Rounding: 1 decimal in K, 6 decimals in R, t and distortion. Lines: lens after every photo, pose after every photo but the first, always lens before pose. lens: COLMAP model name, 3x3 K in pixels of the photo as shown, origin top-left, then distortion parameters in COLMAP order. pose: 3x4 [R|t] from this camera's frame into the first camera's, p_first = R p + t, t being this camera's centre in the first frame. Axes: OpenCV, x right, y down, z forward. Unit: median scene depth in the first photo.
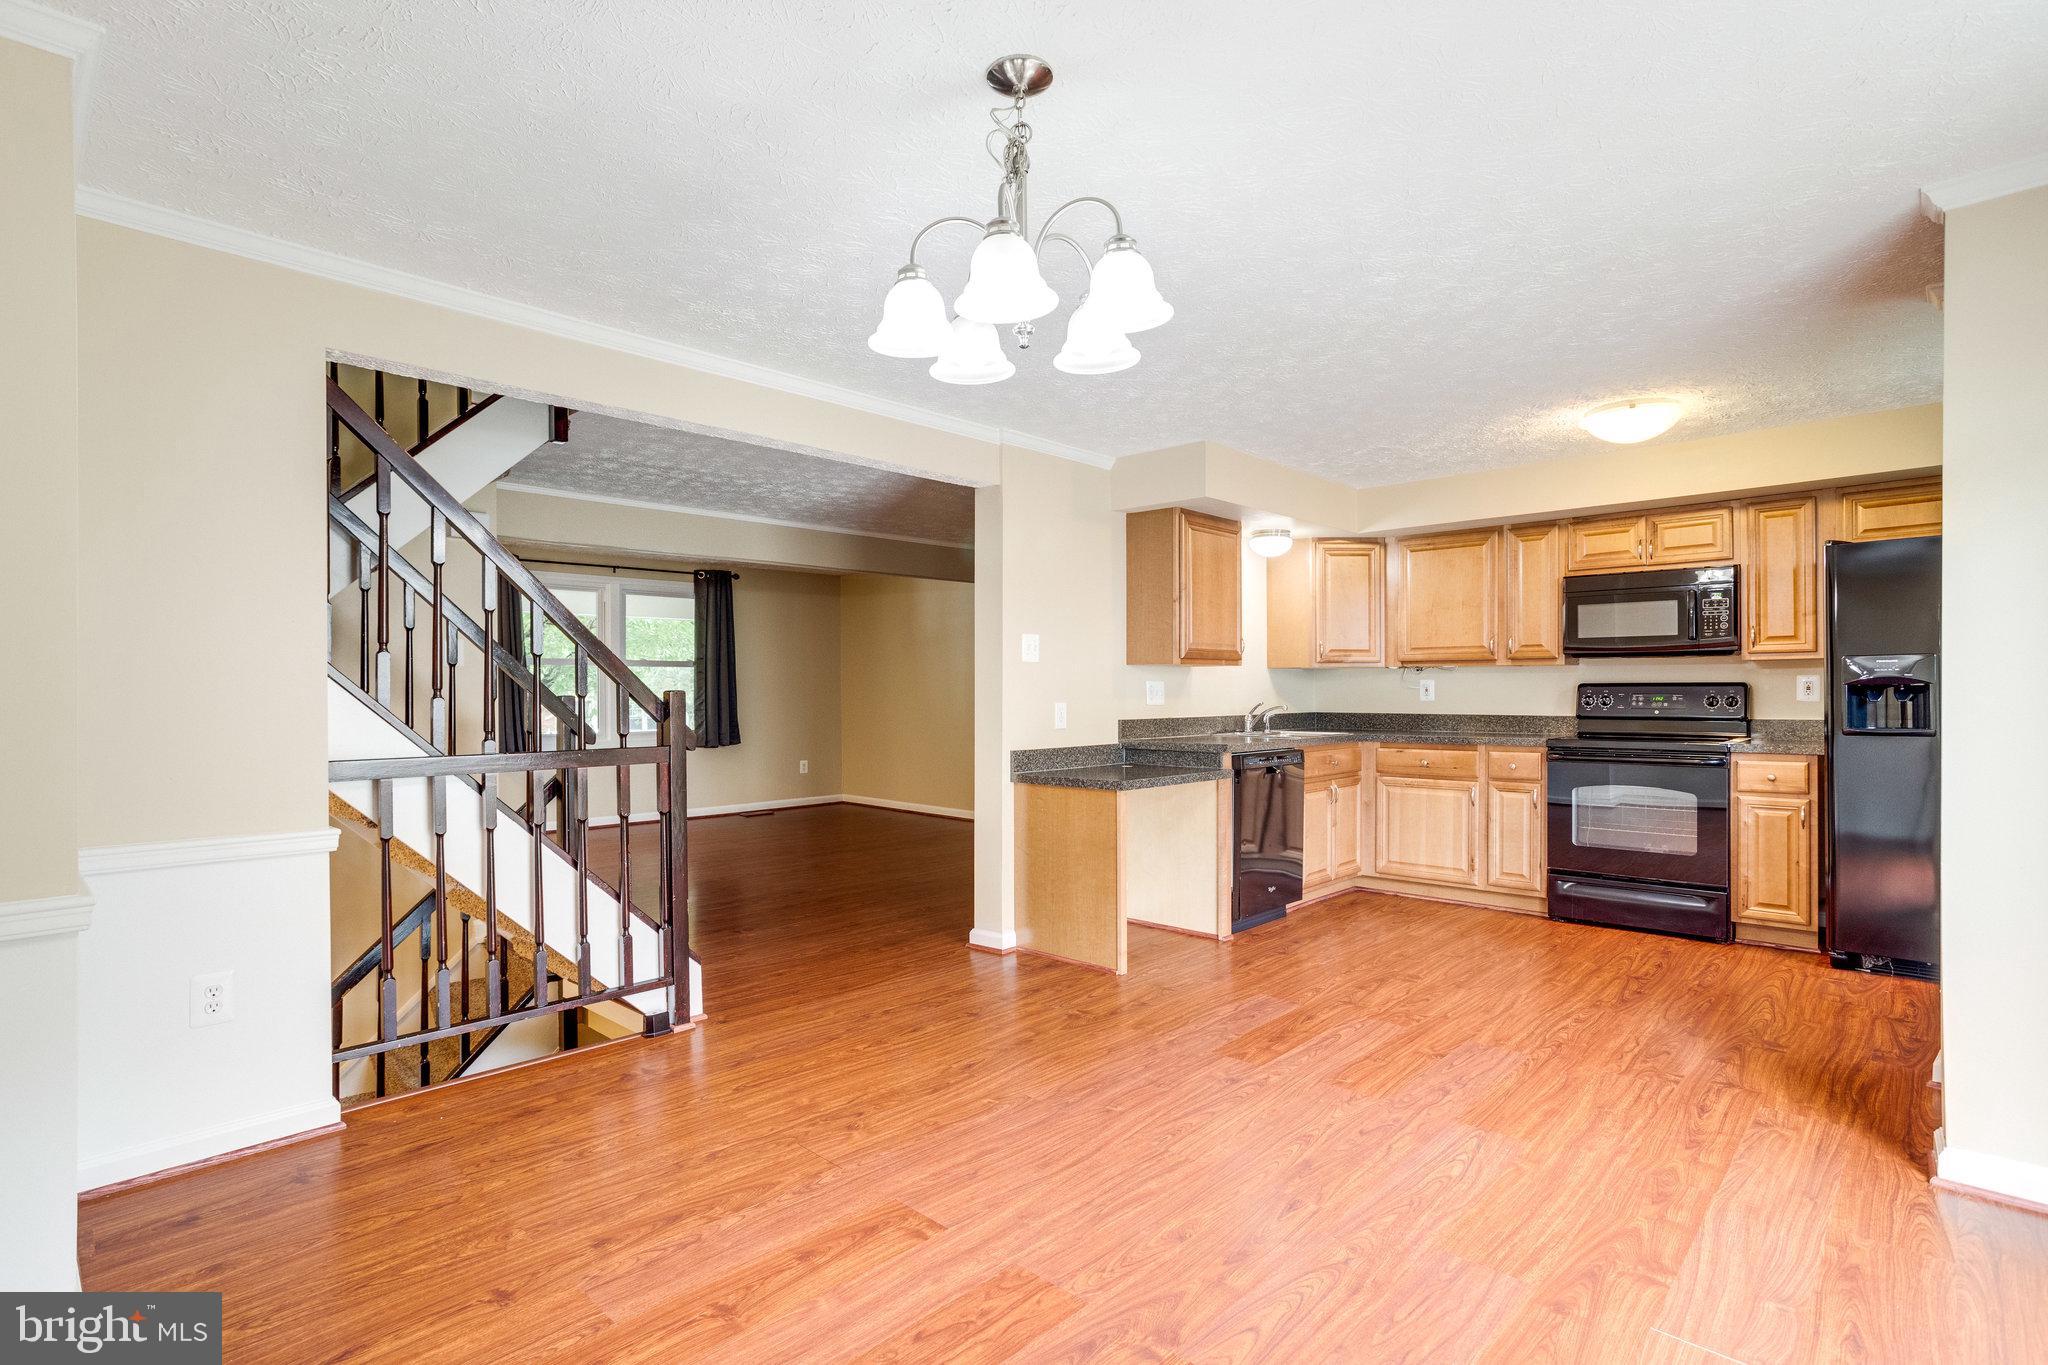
lens RADIAL K [[1004.4, 0, 1011.4], [0, 1004.4, 695.1], [0, 0, 1]] dist [-0.061069, 0.047756]
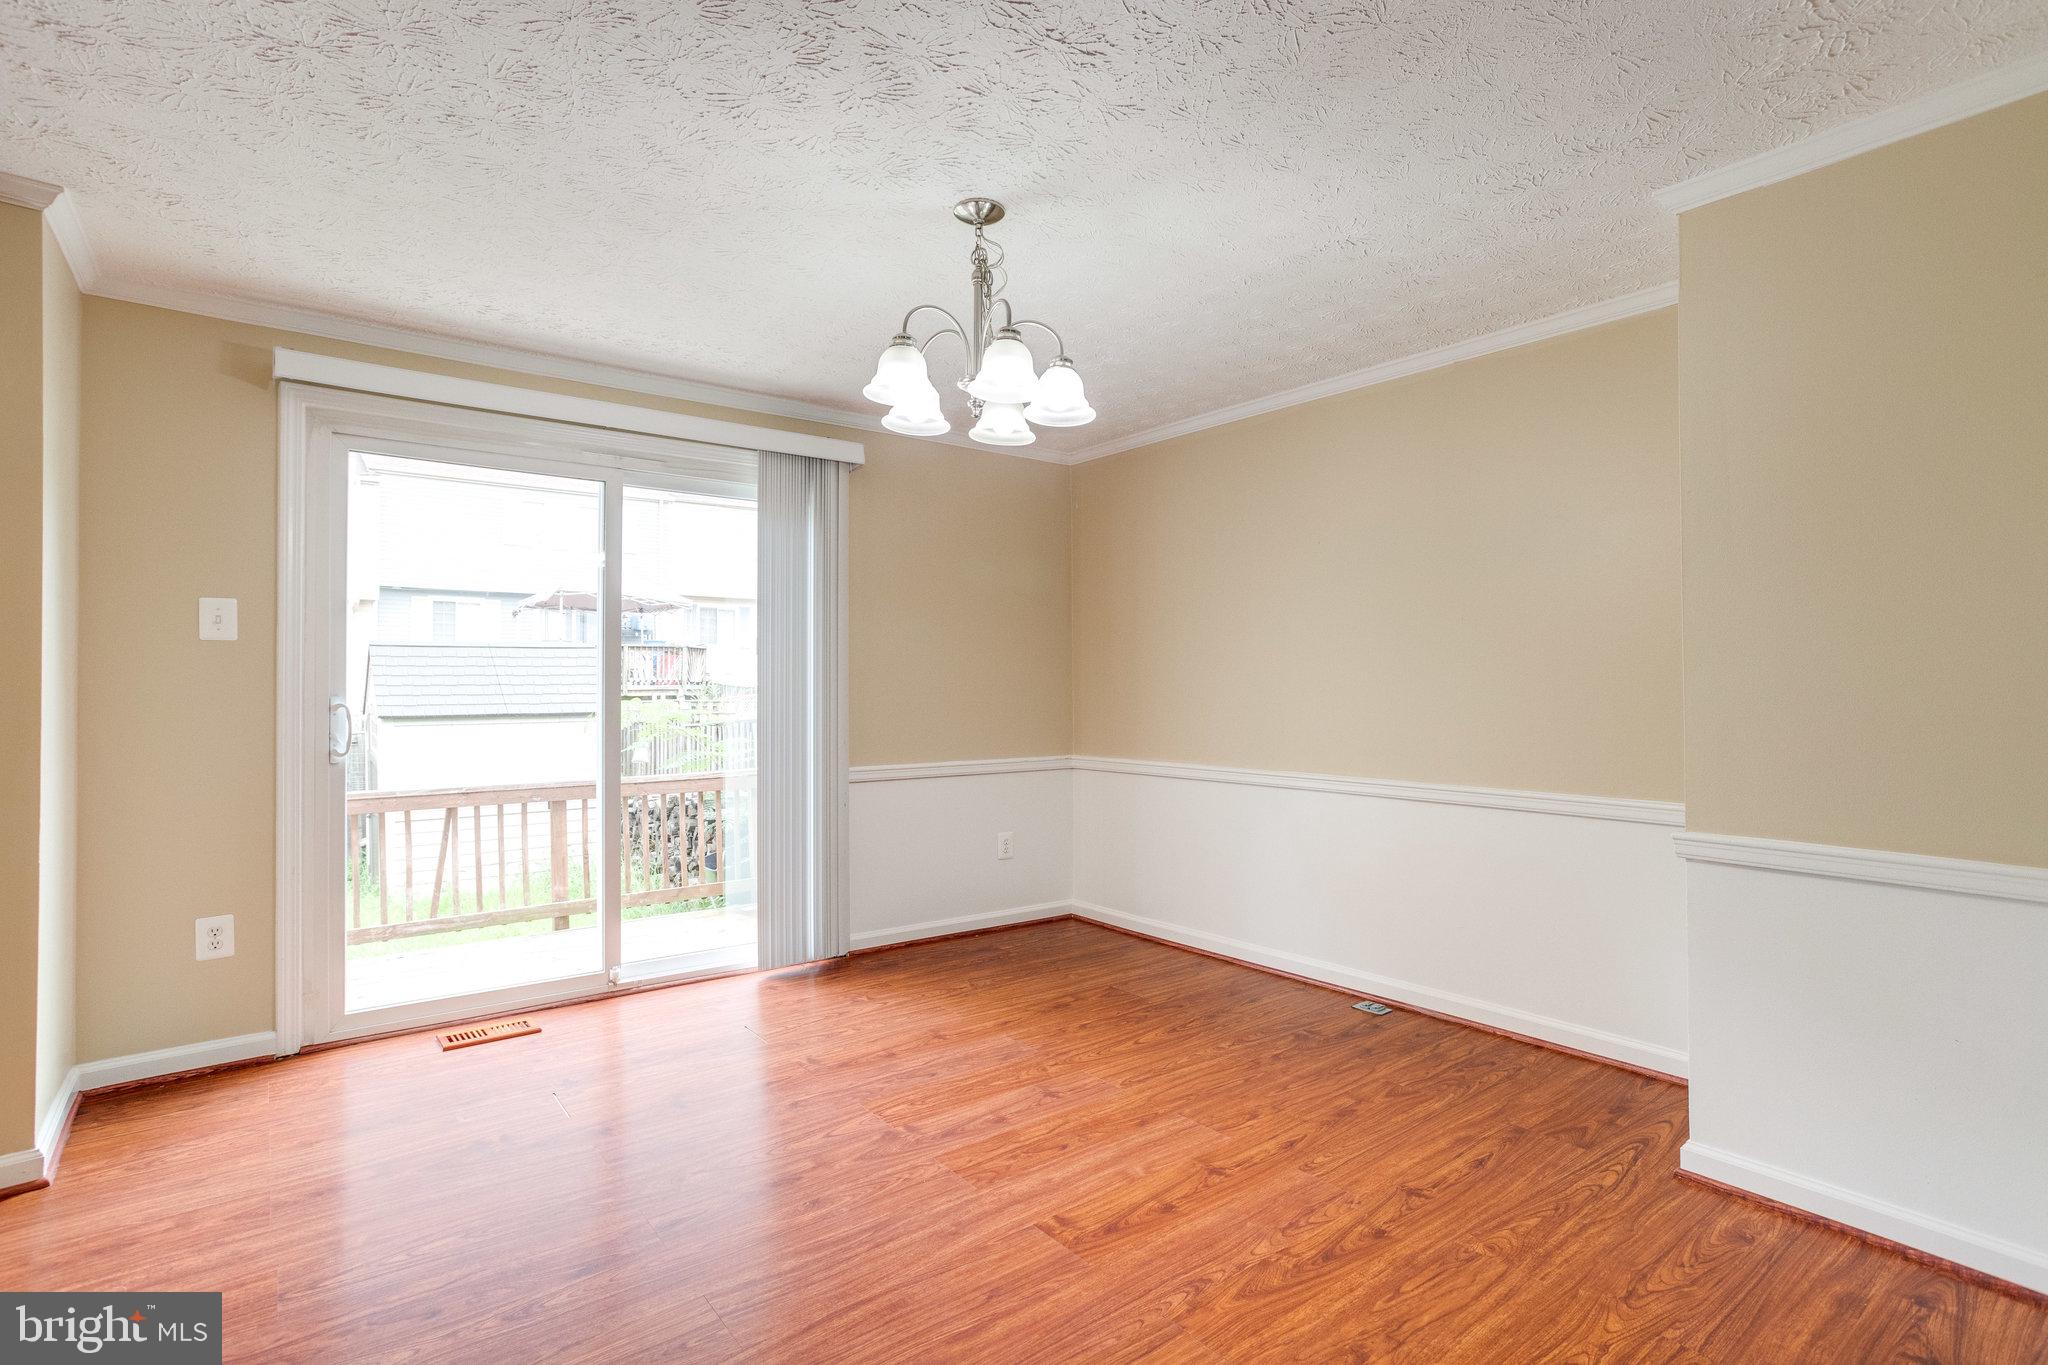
lens RADIAL K [[991.3, 0, 1021.3], [0, 991.3, 677.5], [0, 0, 1]] dist [-0.053041, 0.035368]
pose [[-0.990032, 0.008103, 0.140610, -0.085573], [0.007610, 0.999963, -0.004042, -0.002635], [-0.140637, -0.002932, -0.990057, 0.868560]]
